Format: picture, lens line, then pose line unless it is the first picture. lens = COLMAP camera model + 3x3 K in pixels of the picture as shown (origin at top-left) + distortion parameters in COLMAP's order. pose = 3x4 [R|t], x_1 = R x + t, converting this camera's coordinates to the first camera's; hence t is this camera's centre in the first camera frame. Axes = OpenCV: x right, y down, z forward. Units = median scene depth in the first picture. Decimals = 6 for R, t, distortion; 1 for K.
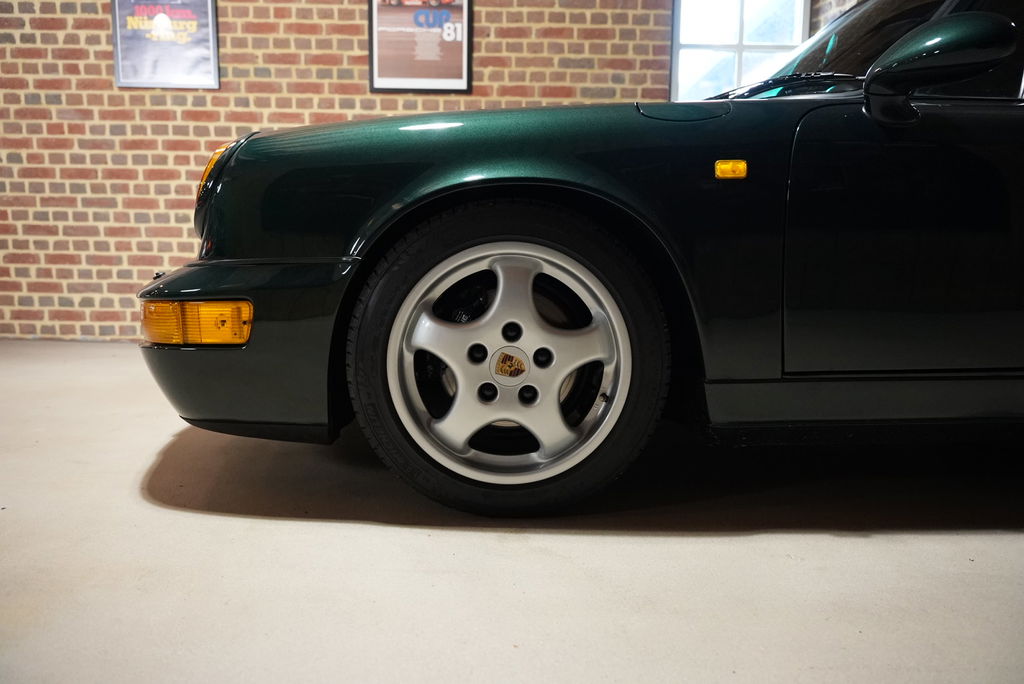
lens RADIAL K [[691.6, 0, 512.1], [0, 691.6, 337.1], [0, 0, 1]] dist [-0.027759, 0.001196]
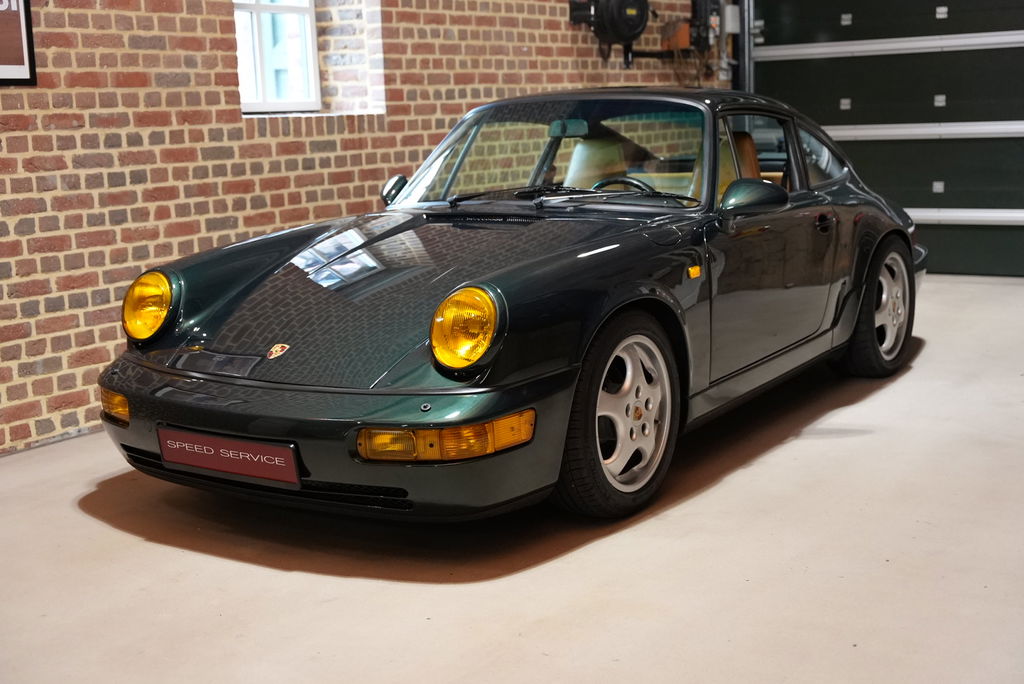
lens RADIAL K [[1341.6, 0, 512.7], [0, 1341.6, 343.3], [0, 0, 1]] dist [-0.028810, 0.000000]
pose [[0.576848, -0.173067, 0.798307, -0.928954], [0.136670, 0.983970, 0.114561, -0.181406], [-0.805337, 0.043021, 0.591255, -0.204476]]
